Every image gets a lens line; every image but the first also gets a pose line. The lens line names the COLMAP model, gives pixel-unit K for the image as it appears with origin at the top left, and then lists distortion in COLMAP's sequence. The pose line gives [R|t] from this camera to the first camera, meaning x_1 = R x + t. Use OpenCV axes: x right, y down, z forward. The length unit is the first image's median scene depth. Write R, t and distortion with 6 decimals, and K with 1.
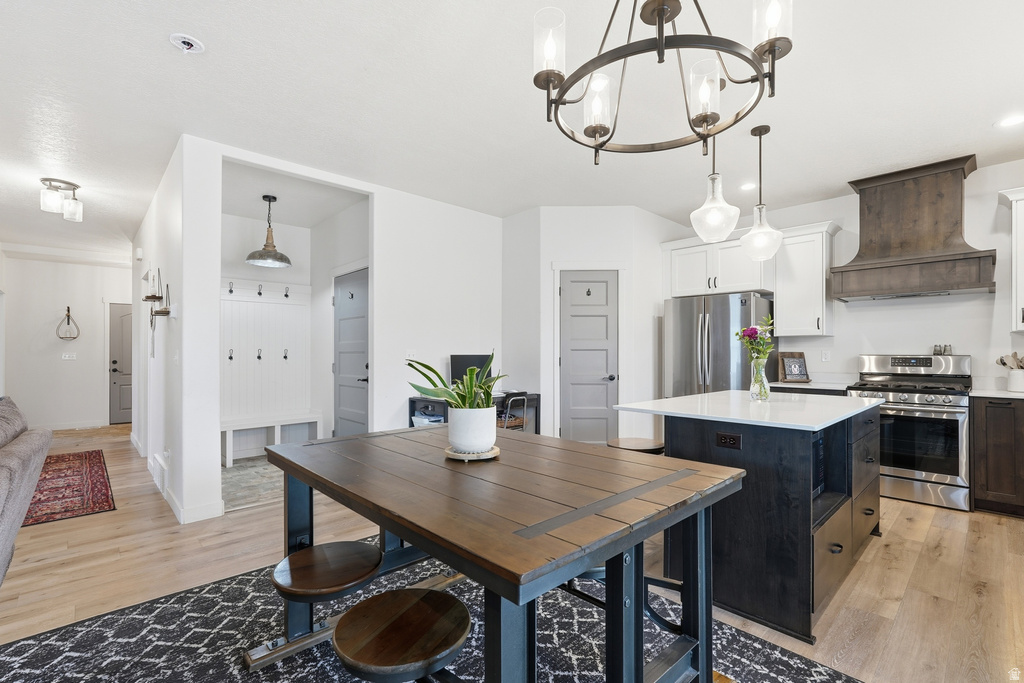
lens RADIAL K [[457.4, 0, 513.3], [0, 457.4, 348.2], [0, 0, 1]] dist [-0.005394, 0.004296]
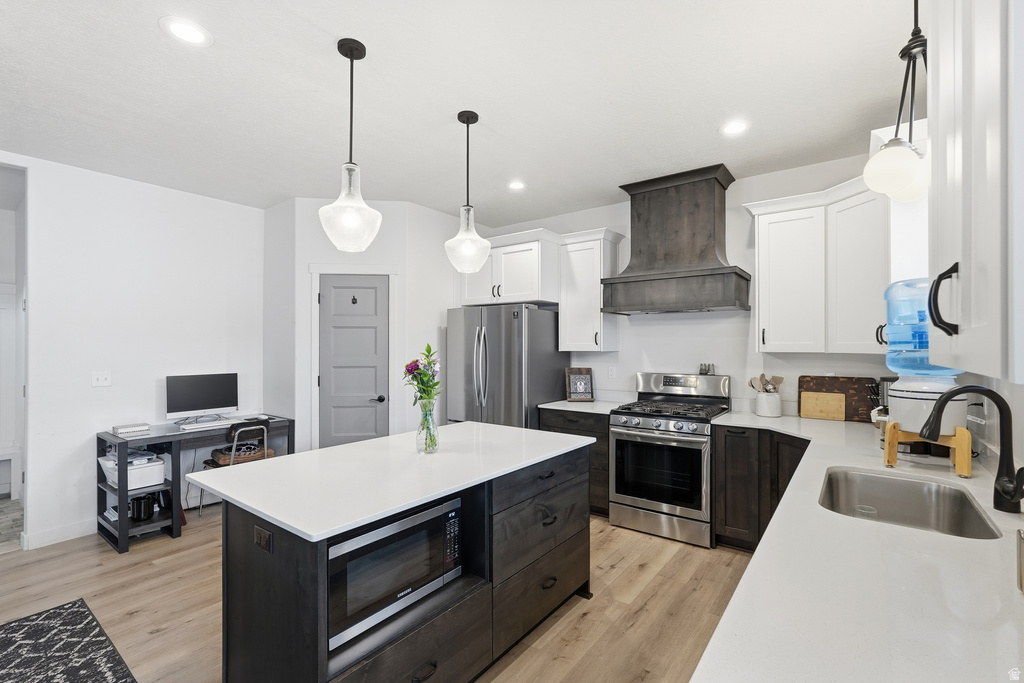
lens RADIAL K [[457.4, 0, 508.8], [0, 457.4, 343.5], [0, 0, 1]] dist [-0.005394, 0.004296]
pose [[0.987618, -0.001984, 0.156868, 0.392635], [0.001061, 0.999982, 0.005964, -0.056412], [-0.156877, -0.005723, 0.987602, 0.131961]]
